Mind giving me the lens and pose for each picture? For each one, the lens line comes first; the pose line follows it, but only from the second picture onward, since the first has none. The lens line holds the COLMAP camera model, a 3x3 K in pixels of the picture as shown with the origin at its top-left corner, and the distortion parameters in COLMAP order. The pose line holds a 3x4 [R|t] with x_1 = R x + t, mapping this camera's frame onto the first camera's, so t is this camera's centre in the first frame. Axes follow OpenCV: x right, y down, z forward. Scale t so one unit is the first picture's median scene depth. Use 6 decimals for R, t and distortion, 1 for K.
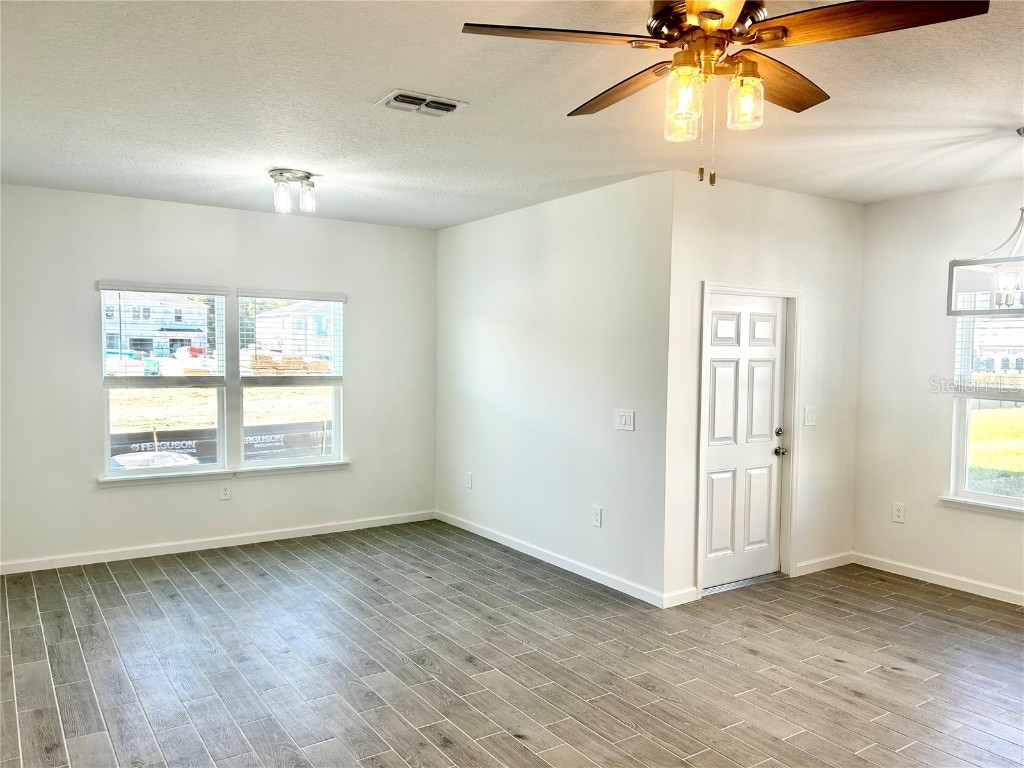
lens RADIAL K [[769.4, 0, 505.6], [0, 769.4, 393.6], [0, 0, 1]] dist [0.043261, -0.042087]
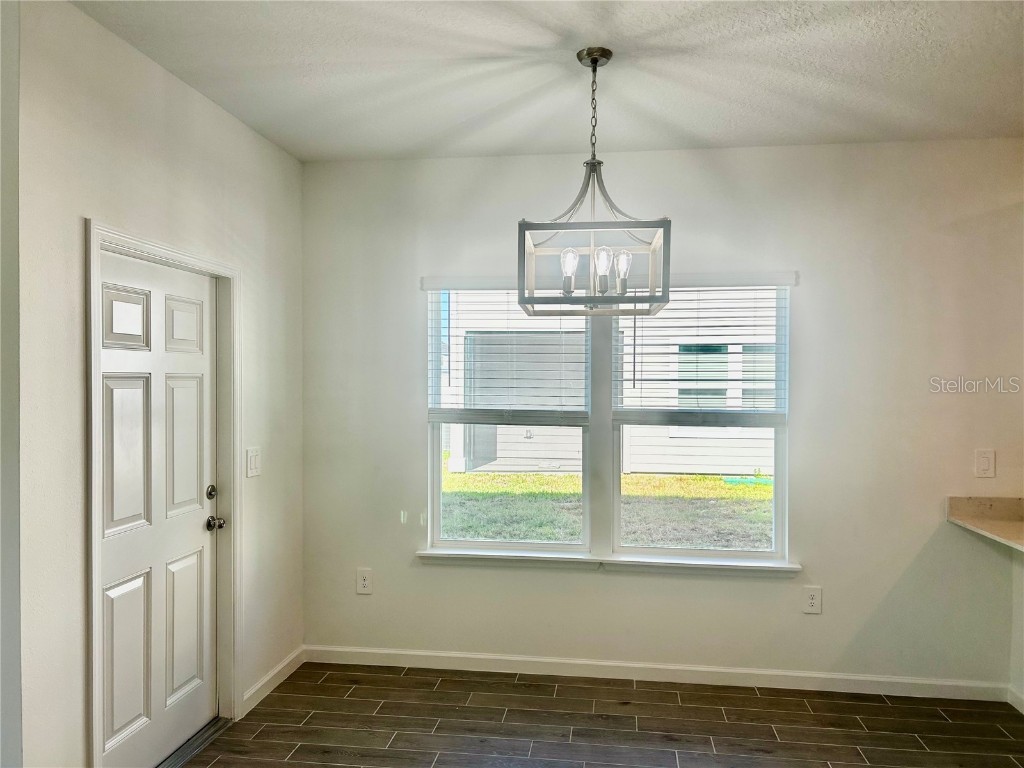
lens RADIAL K [[769.6, 0, 514.2], [0, 769.6, 392.5], [0, 0, 1]] dist [0.039769, -0.040766]
pose [[0.658670, -0.018800, 0.752197, 0.049023], [0.045760, 0.998838, -0.015106, -0.009956], [-0.751039, 0.044371, 0.658765, 0.411545]]
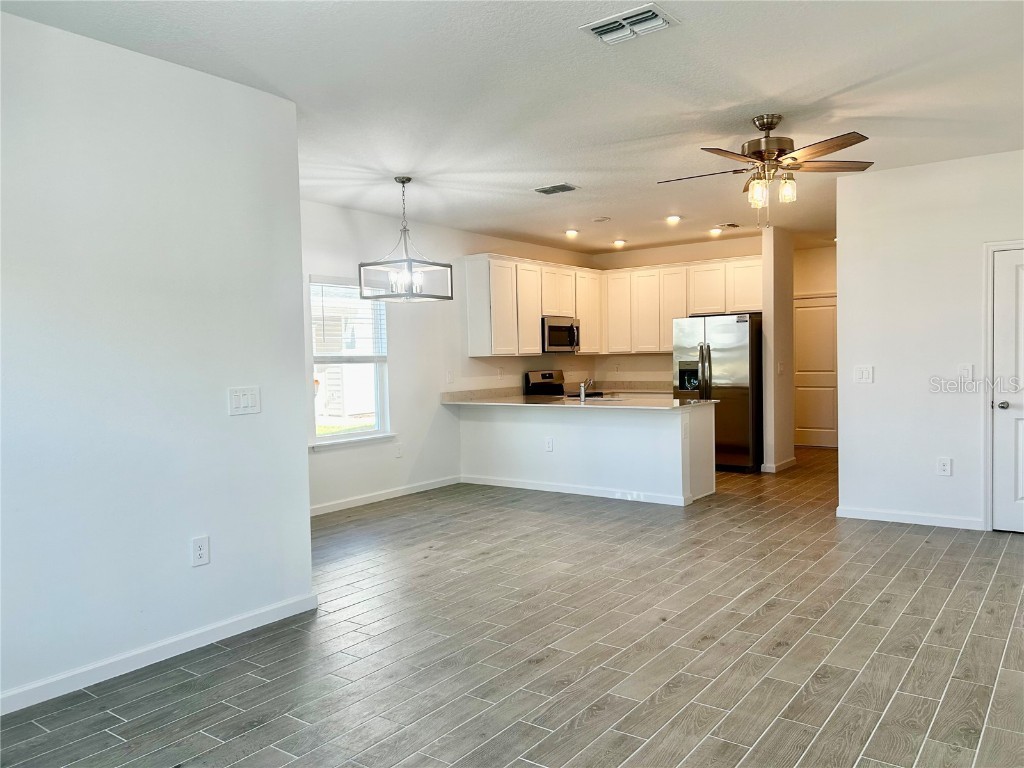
lens RADIAL K [[769.6, 0, 514.2], [0, 769.6, 392.5], [0, 0, 1]] dist [0.039769, -0.040766]
pose [[-0.340953, -0.046590, 0.938925, -0.607162], [0.072861, 0.994457, 0.075803, -0.011843], [-0.937253, 0.094256, -0.335668, 0.945444]]
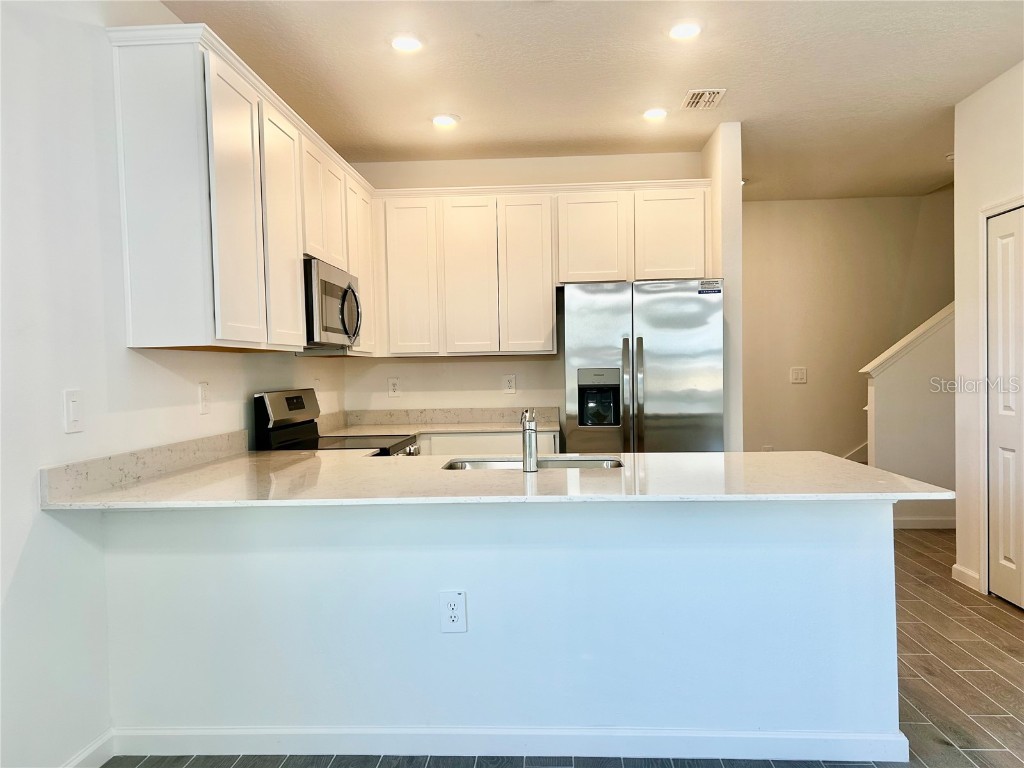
lens RADIAL K [[776.1, 0, 513.9], [0, 776.1, 391.9], [0, 0, 1]] dist [0.097941, -0.108926]
pose [[-0.799152, -0.013426, 0.600979, 0.369381], [0.044467, 0.995691, 0.081374, 0.025470], [-0.599482, 0.091754, -0.795112, 0.763438]]
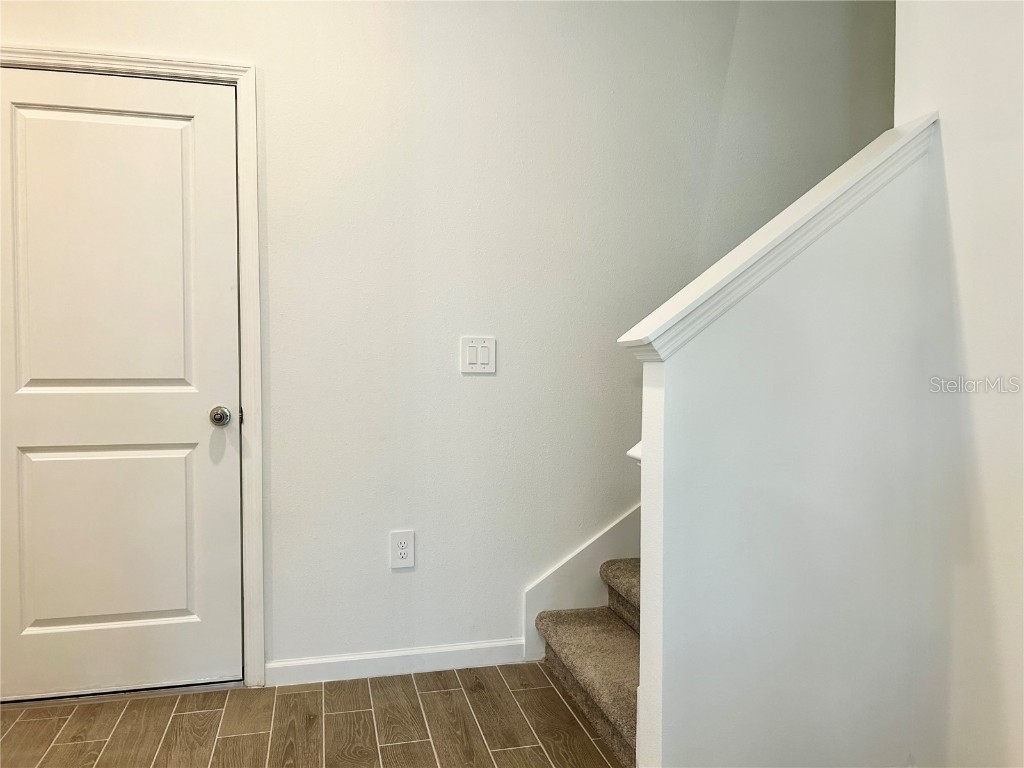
lens RADIAL K [[769.6, 0, 514.2], [0, 769.6, 392.5], [0, 0, 1]] dist [0.039769, -0.040766]
pose [[-0.943484, -0.031394, 0.329927, 0.579852], [0.002762, 0.994724, 0.102552, 0.097474], [-0.331405, 0.097667, -0.938420, -0.077219]]
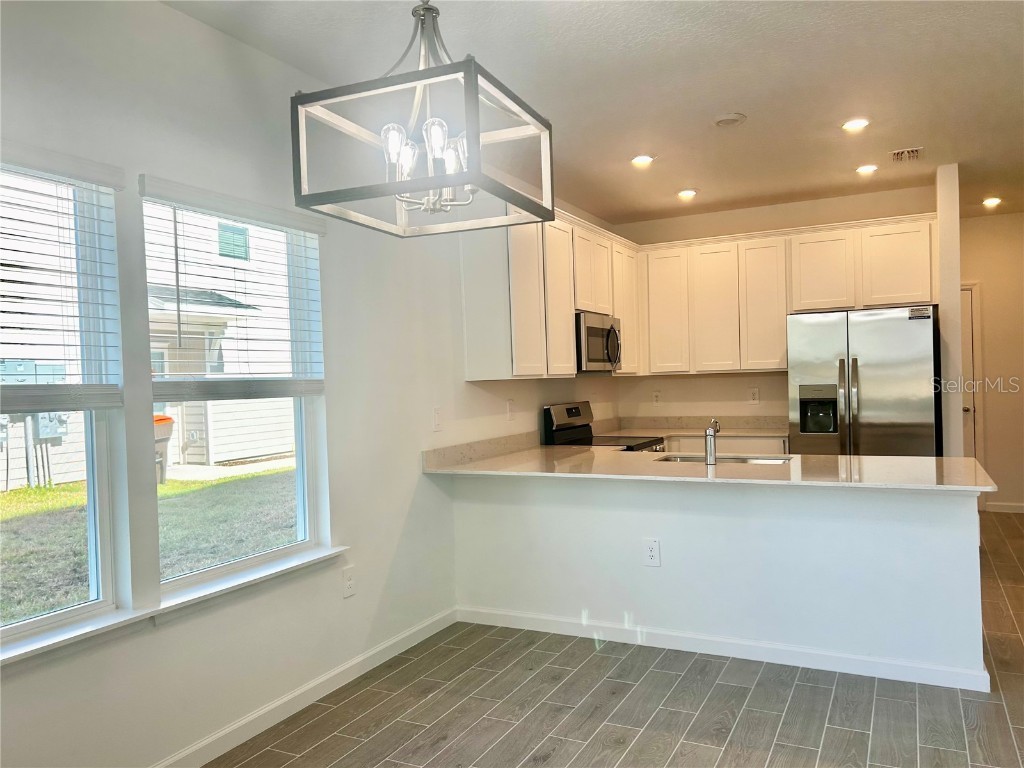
lens RADIAL K [[769.6, 0, 514.2], [0, 769.6, 392.5], [0, 0, 1]] dist [0.039769, -0.040766]
pose [[-0.491047, -0.011306, 0.871060, 0.125460], [0.075931, 0.995555, 0.055726, -0.002242], [-0.867818, 0.093505, -0.488005, 0.866013]]
